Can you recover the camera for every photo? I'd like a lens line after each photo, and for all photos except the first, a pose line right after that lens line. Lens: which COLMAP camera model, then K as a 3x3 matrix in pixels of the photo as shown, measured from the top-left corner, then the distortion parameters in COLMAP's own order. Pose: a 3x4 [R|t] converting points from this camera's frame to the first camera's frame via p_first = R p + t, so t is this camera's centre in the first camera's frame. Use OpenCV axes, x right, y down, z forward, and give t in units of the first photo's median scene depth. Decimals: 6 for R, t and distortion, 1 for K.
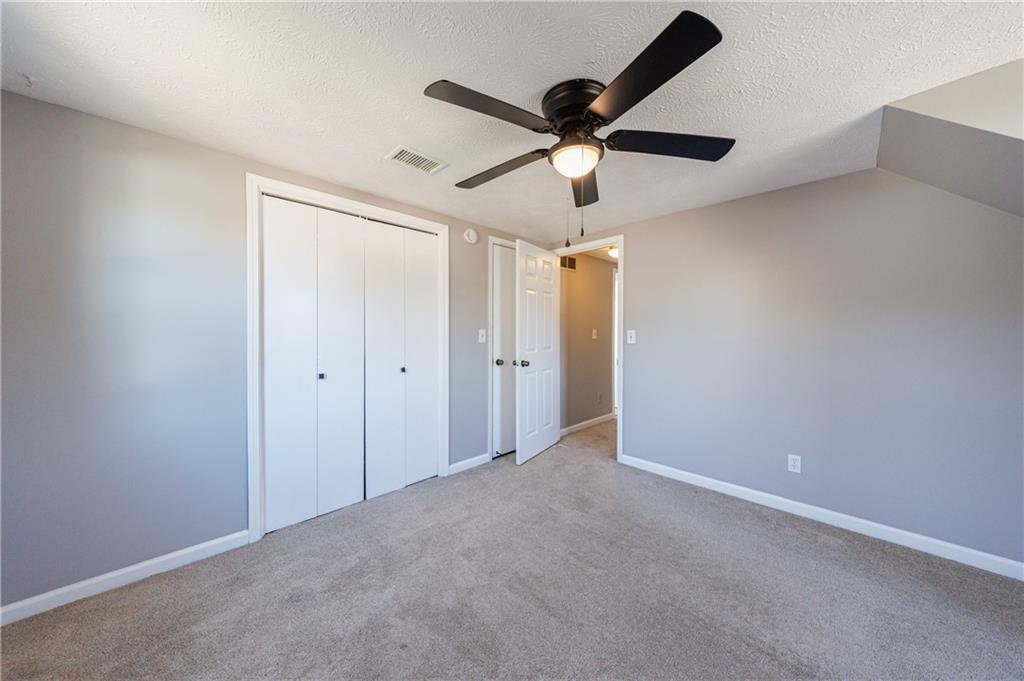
lens RADIAL K [[346.0, 0, 513.9], [0, 346.0, 330.4], [0, 0, 1]] dist [0.000202, -0.000016]
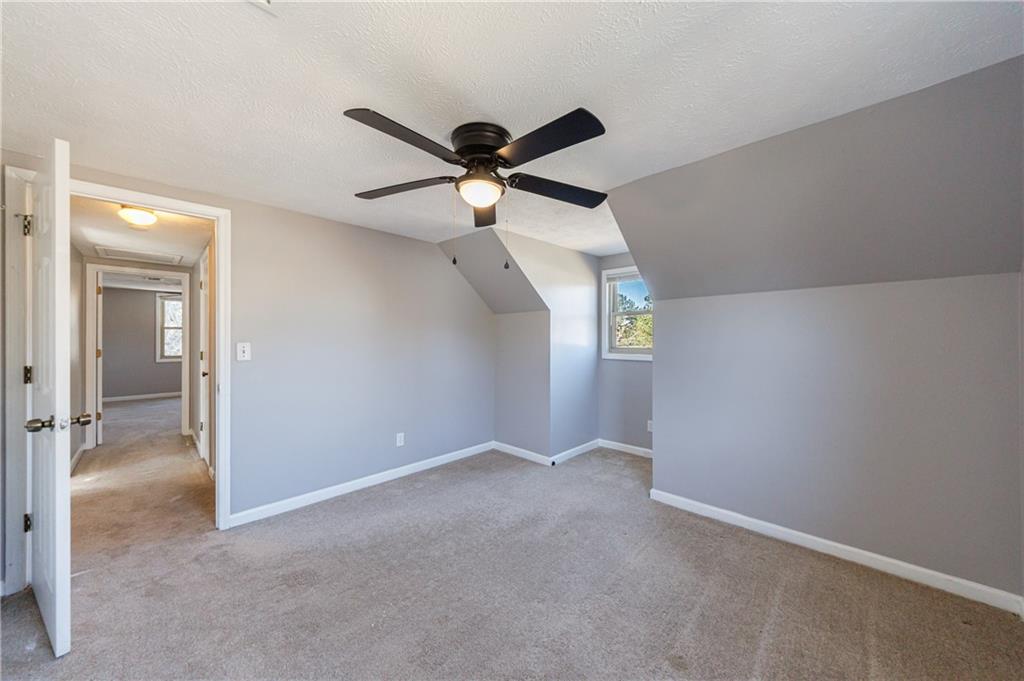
lens RADIAL K [[357.3, 0, 495.3], [0, 357.3, 338.5], [0, 0, 1]] dist [0.000781, -0.000030]
pose [[0.011697, 0.001687, 0.999930, -0.535498], [0.005404, 0.999984, -0.001750, -0.006570], [-0.999917, 0.005424, 0.011688, 0.554754]]
